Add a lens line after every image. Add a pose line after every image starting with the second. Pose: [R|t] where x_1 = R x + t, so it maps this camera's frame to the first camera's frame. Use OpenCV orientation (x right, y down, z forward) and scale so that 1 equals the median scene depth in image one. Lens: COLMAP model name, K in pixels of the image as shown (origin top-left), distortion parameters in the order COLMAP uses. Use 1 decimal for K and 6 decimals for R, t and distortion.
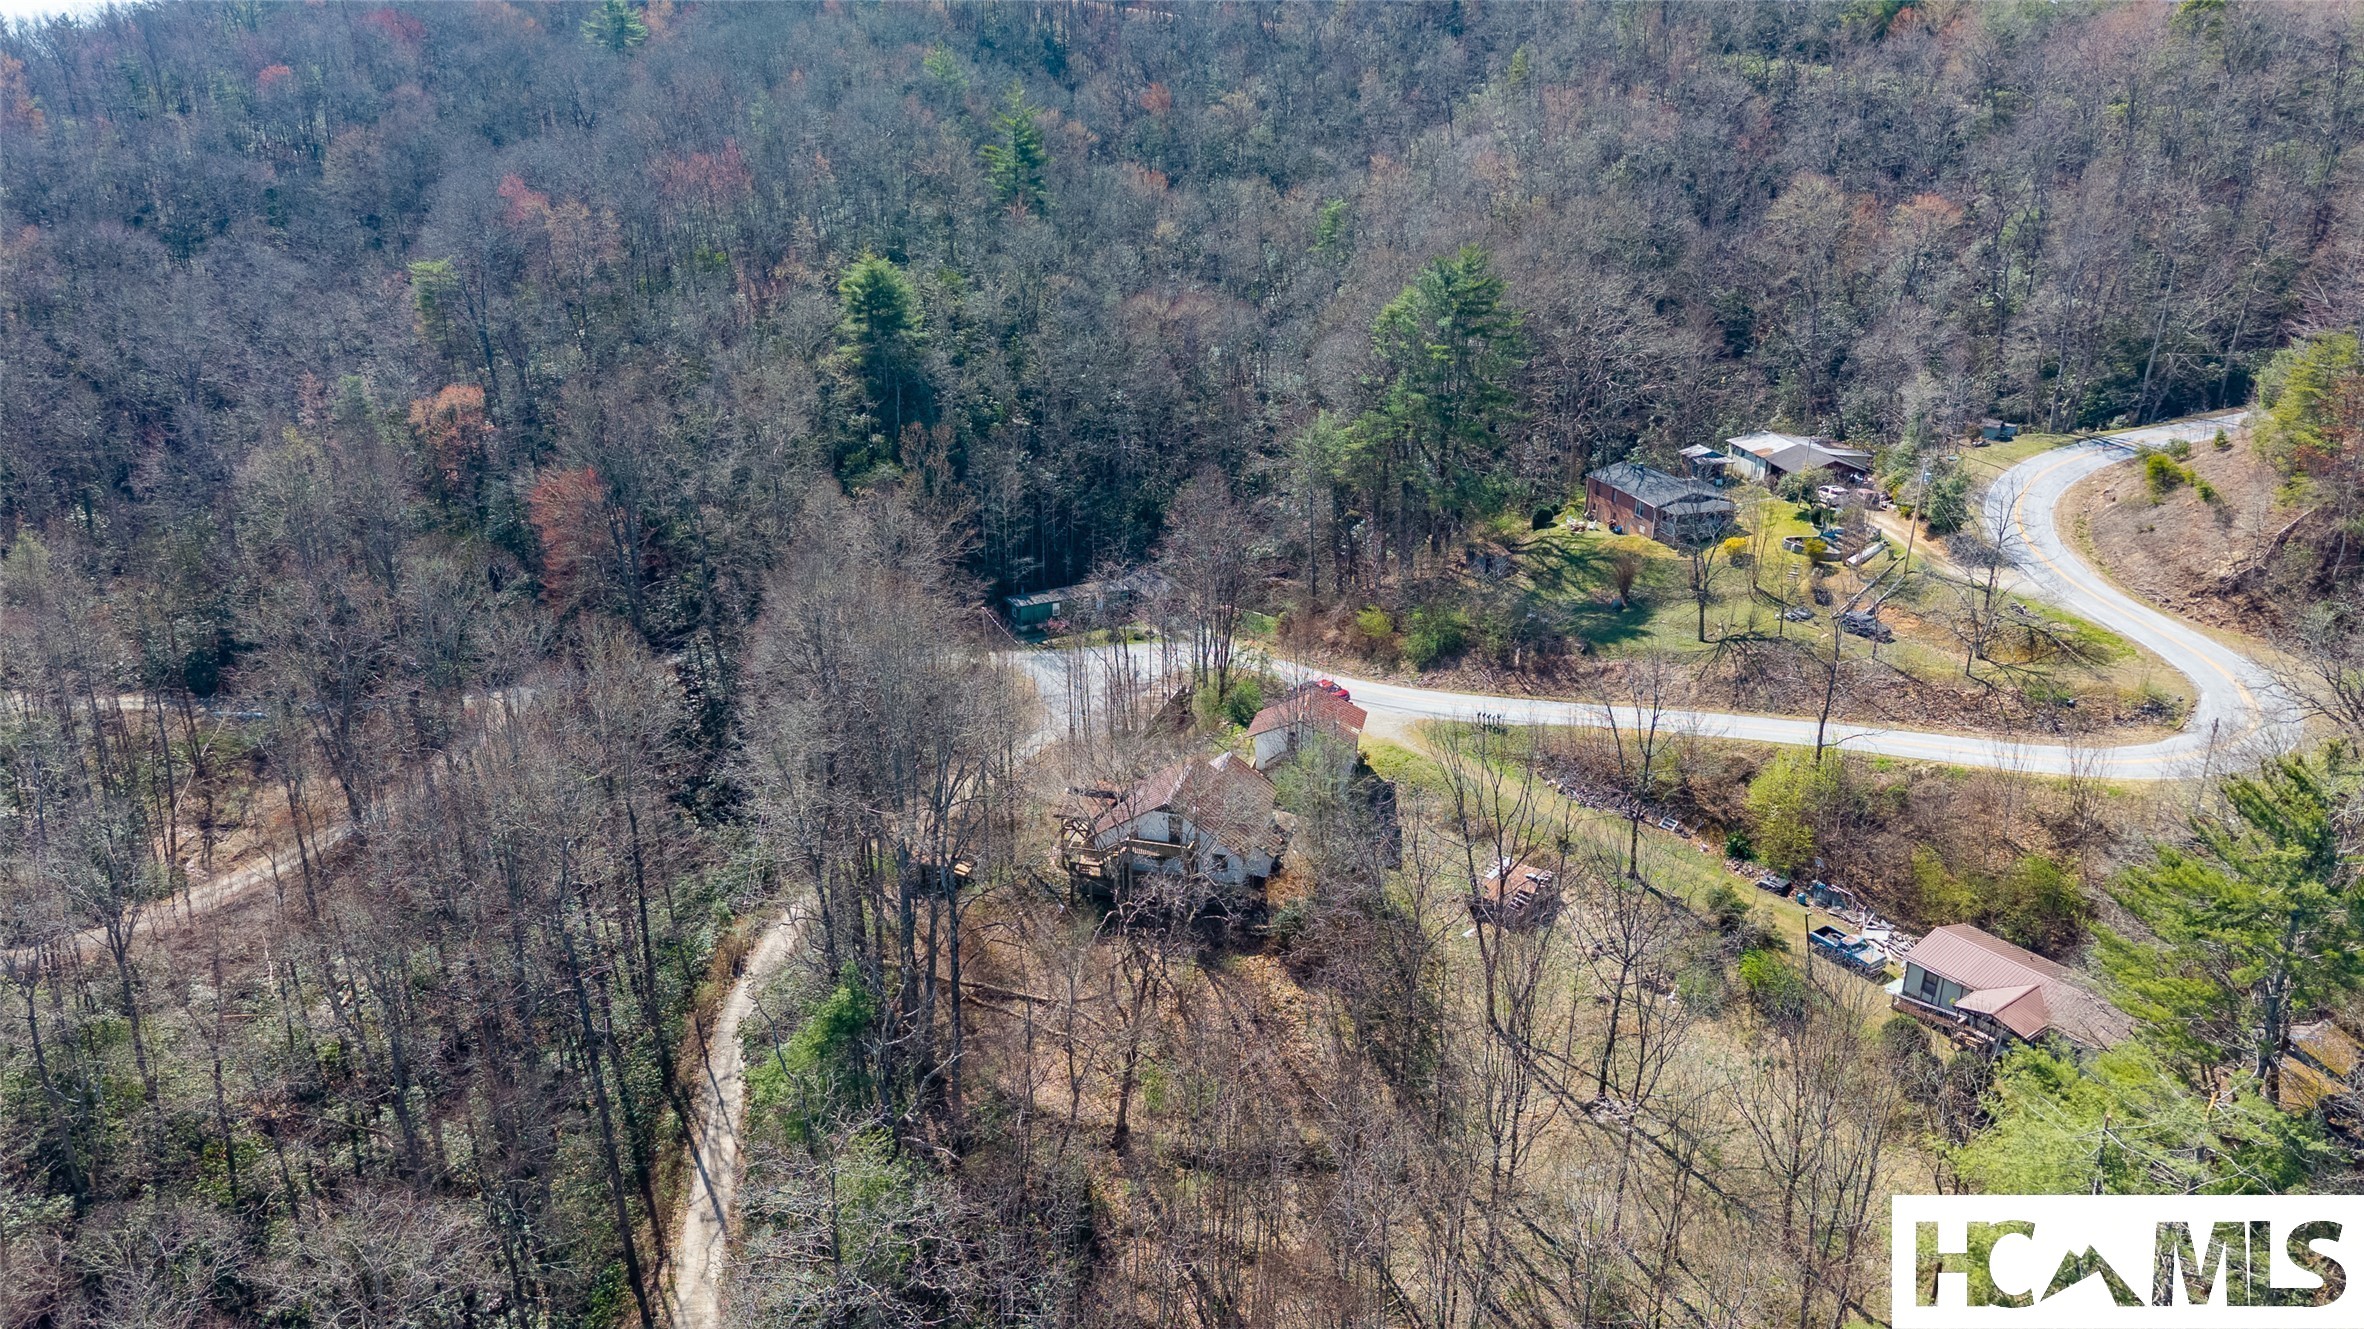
lens RADIAL K [[1558.9, 0, 1182.0], [0, 1558.9, 664.5], [0, 0, 1]] dist [0.033980, -0.043560]
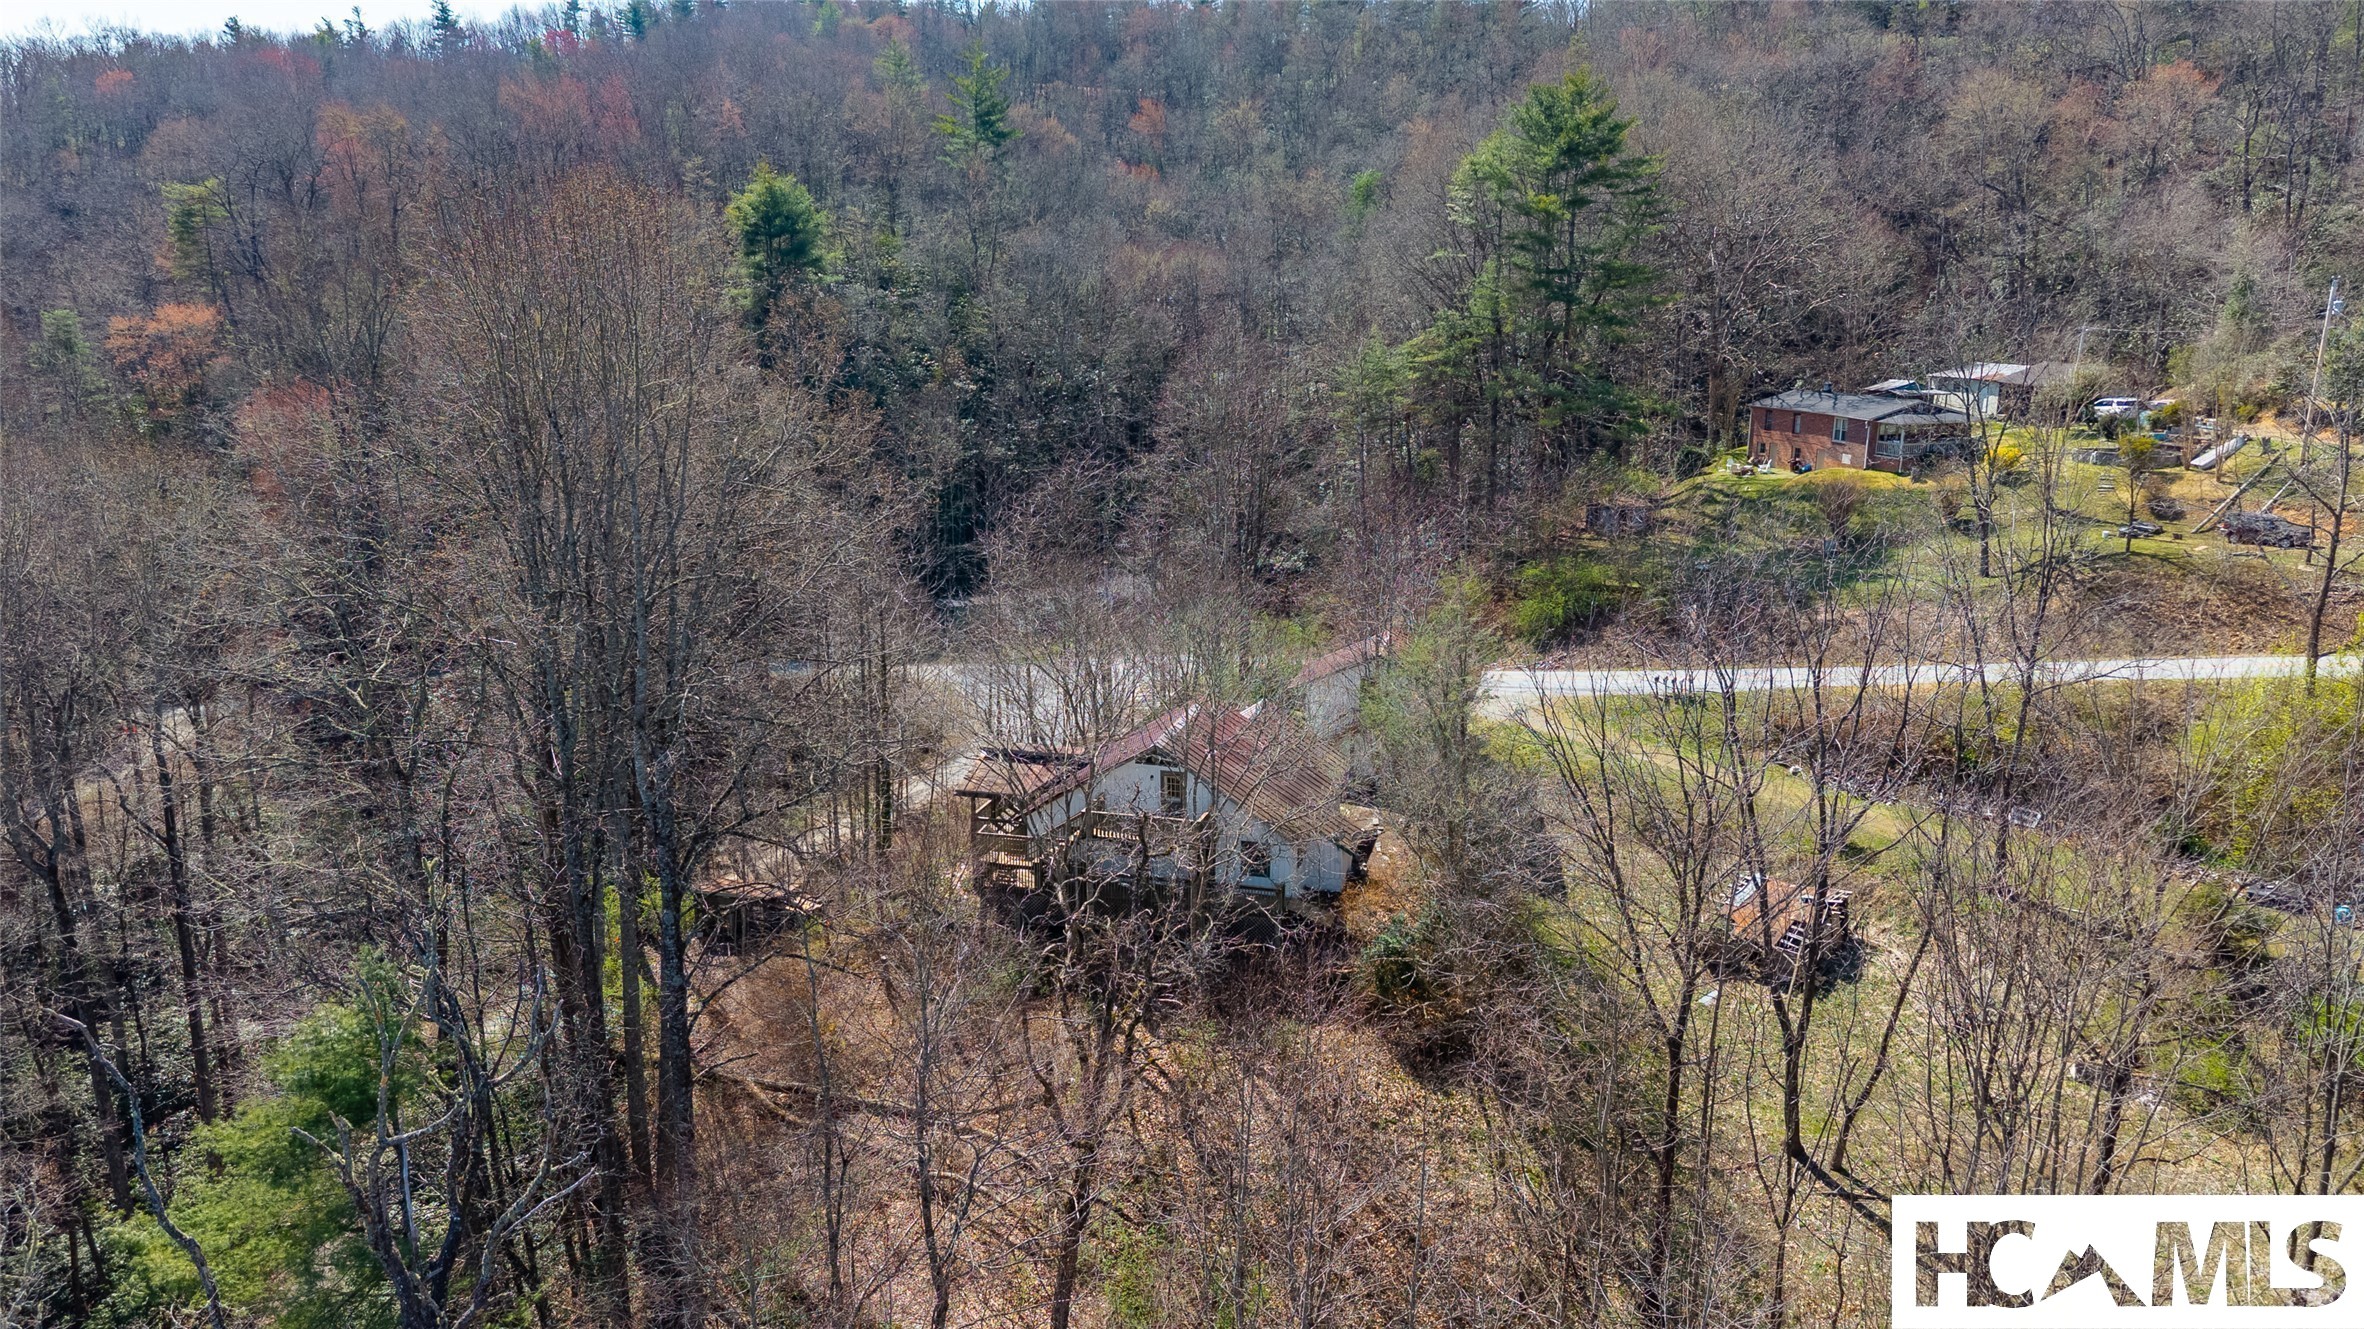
lens RADIAL K [[1529.8, 0, 1182.0], [0, 1529.8, 664.5], [0, 0, 1]] dist [-0.003295, 0.047394]
pose [[0.999988, -0.004047, 0.002830, -0.001886], [0.004424, 0.988856, -0.148810, 0.112847], [-0.002196, 0.148820, 0.988862, 0.377193]]
